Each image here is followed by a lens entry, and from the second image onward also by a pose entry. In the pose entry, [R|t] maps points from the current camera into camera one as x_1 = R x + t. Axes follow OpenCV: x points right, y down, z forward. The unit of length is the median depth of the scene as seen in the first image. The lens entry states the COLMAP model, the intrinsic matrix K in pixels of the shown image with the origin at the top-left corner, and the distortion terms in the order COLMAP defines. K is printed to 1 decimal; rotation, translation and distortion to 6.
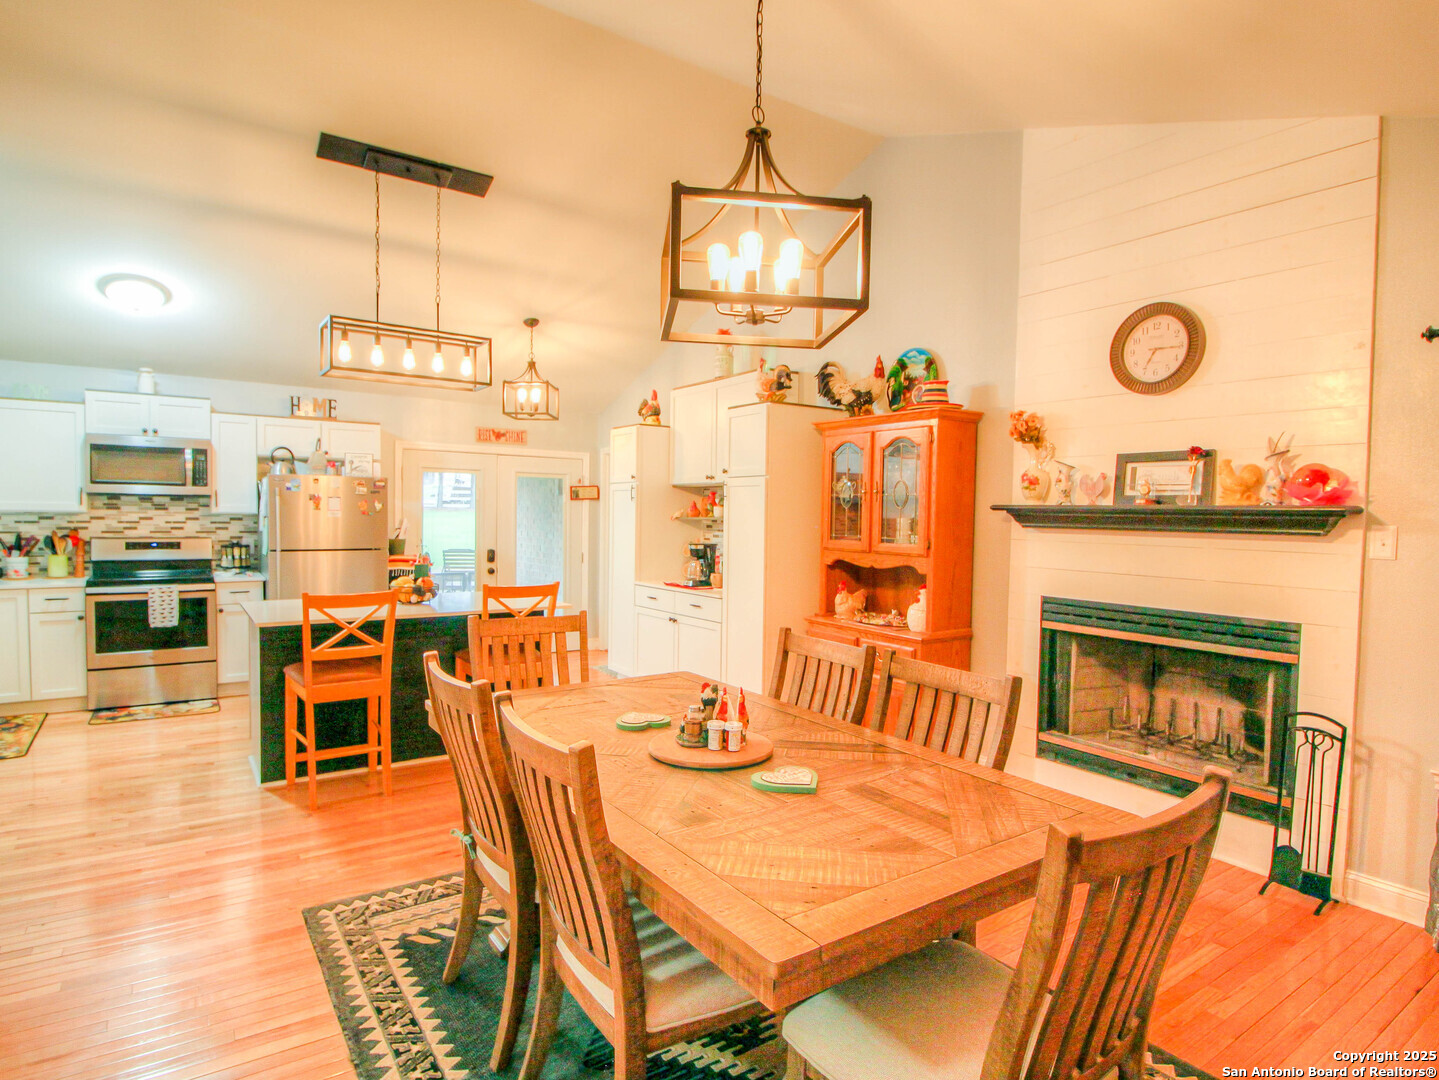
lens RADIAL K [[829.7, 0, 782.3], [0, 829.7, 544.5], [0, 0, 1]] dist [-0.000129, -0.001692]
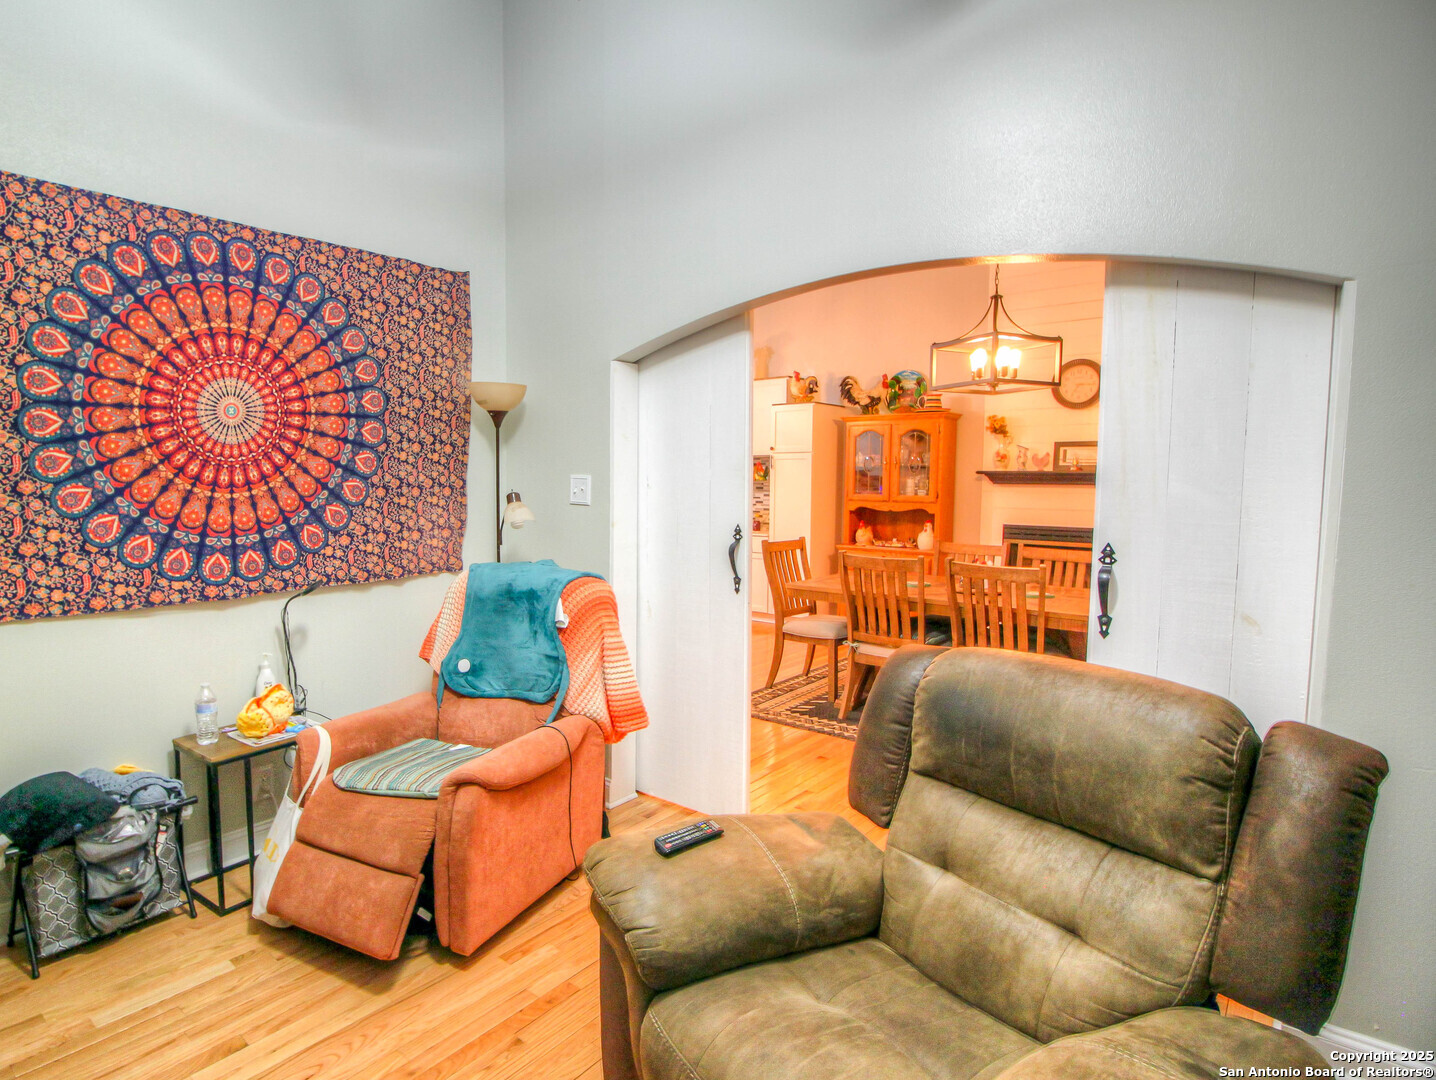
lens RADIAL K [[806.7, 0, 718.0], [0, 806.7, 540.0], [0, 0, 1]] dist [0.000236, 0.000015]
pose [[0.962384, -0.031186, 0.269897, -0.678872], [0.019329, 0.998732, 0.046479, 0.005474], [-0.271004, -0.039514, 0.961767, -0.421236]]
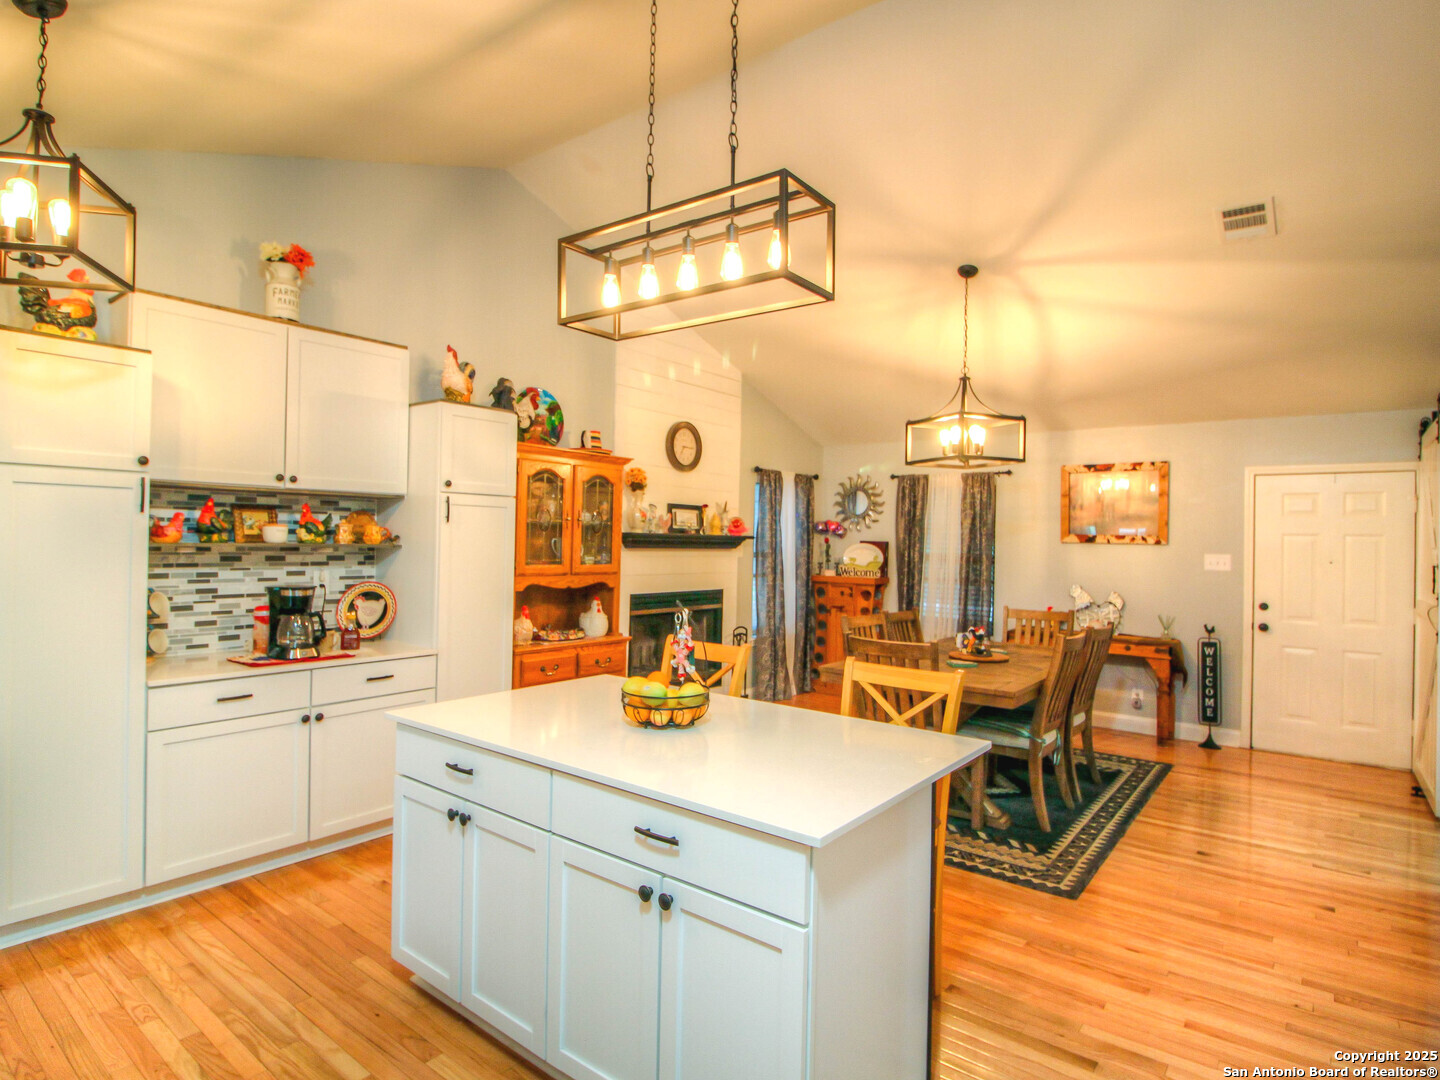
lens RADIAL K [[755.5, 0, 686.8], [0, 755.5, 541.8], [0, 0, 1]] dist [0.000252, -0.012130]
pose [[-0.228021, -0.023073, 0.973383, -0.980422], [0.012182, 0.999573, 0.026548, -0.063404], [-0.973580, 0.017911, -0.227643, 1.174020]]
